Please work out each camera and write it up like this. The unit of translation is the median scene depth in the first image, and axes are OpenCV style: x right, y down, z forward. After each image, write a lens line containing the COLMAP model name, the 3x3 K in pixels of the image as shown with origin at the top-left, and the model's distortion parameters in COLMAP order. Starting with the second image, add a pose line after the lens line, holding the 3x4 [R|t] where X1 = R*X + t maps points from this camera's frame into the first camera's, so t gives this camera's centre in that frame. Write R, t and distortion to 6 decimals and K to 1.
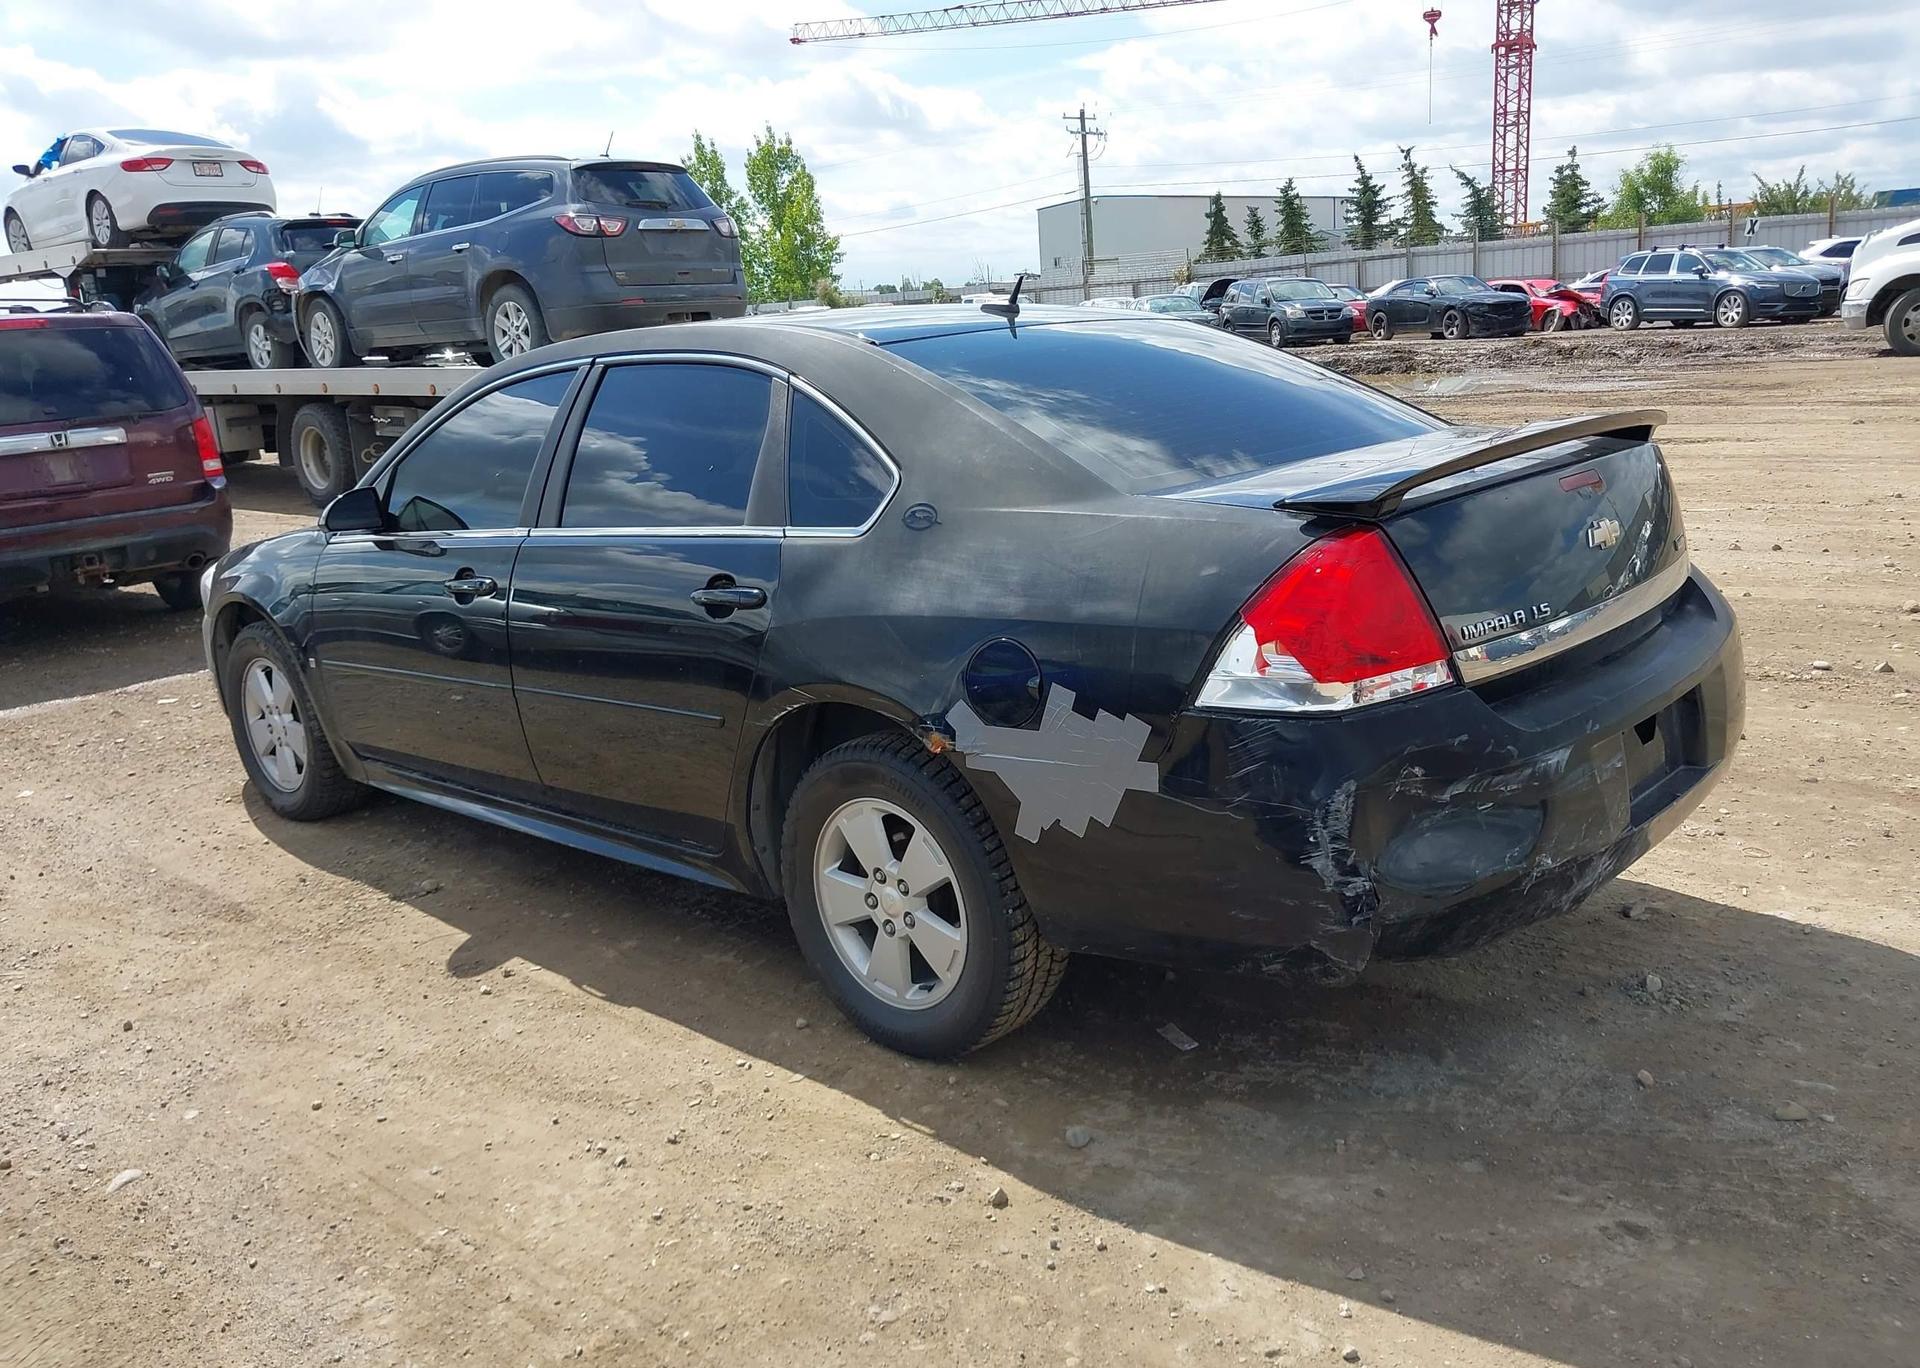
lens RADIAL K [[1538.5, 0, 886.5], [0, 1538.5, 683.0], [0, 0, 1]] dist [-0.005121, -0.006798]
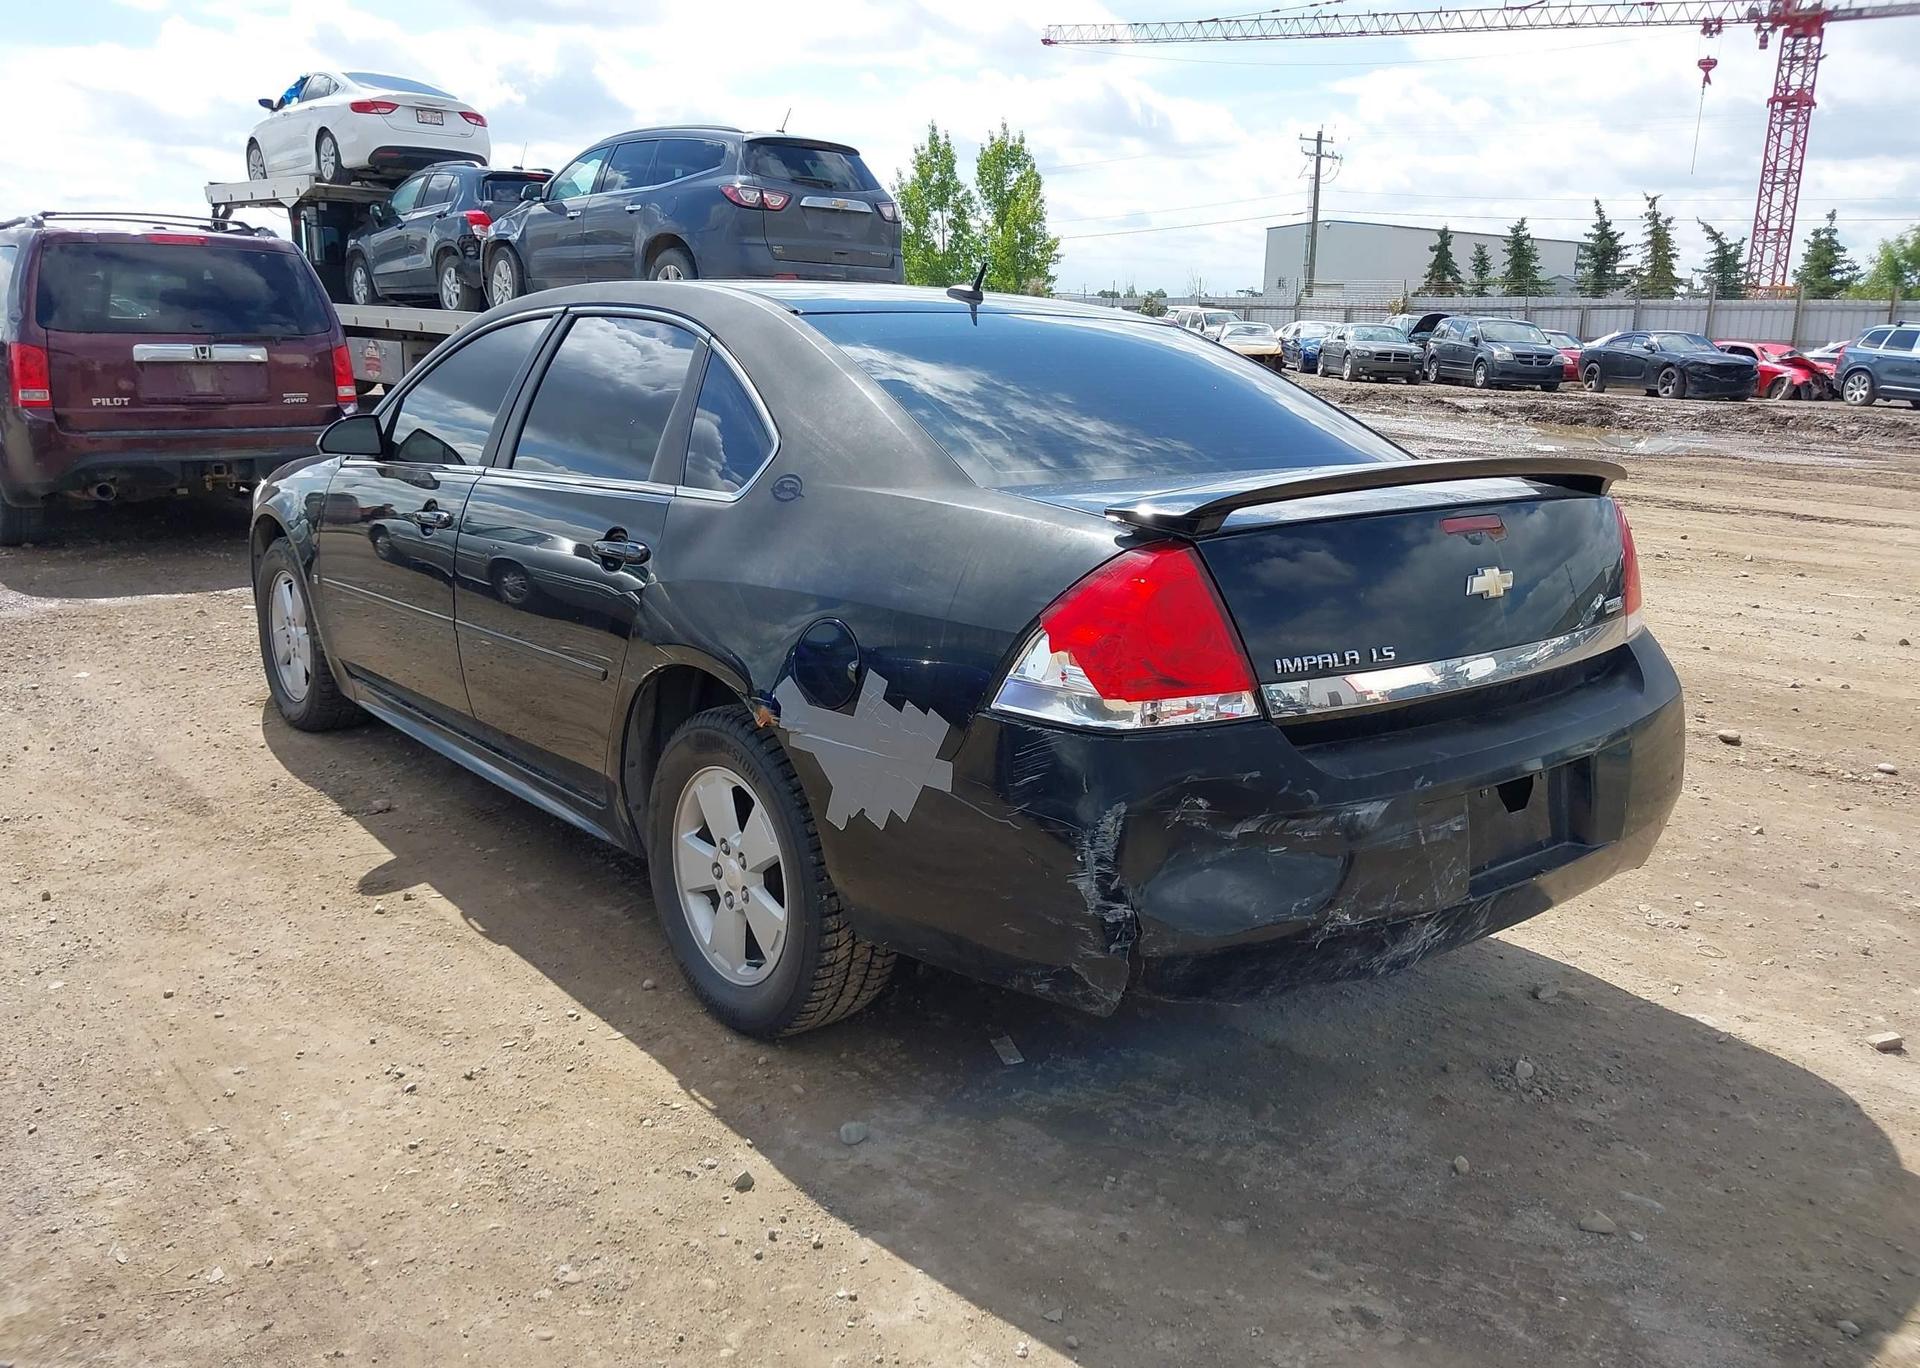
lens RADIAL K [[1521.0, 0, 885.4], [0, 1521.0, 676.5], [0, 0, 1]] dist [-0.006421, 0.005984]
pose [[0.986513, 0.119489, -0.111866, 0.171020], [-0.119310, 0.992822, 0.008318, -0.003259], [0.112057, 0.005141, 0.993688, 0.030488]]
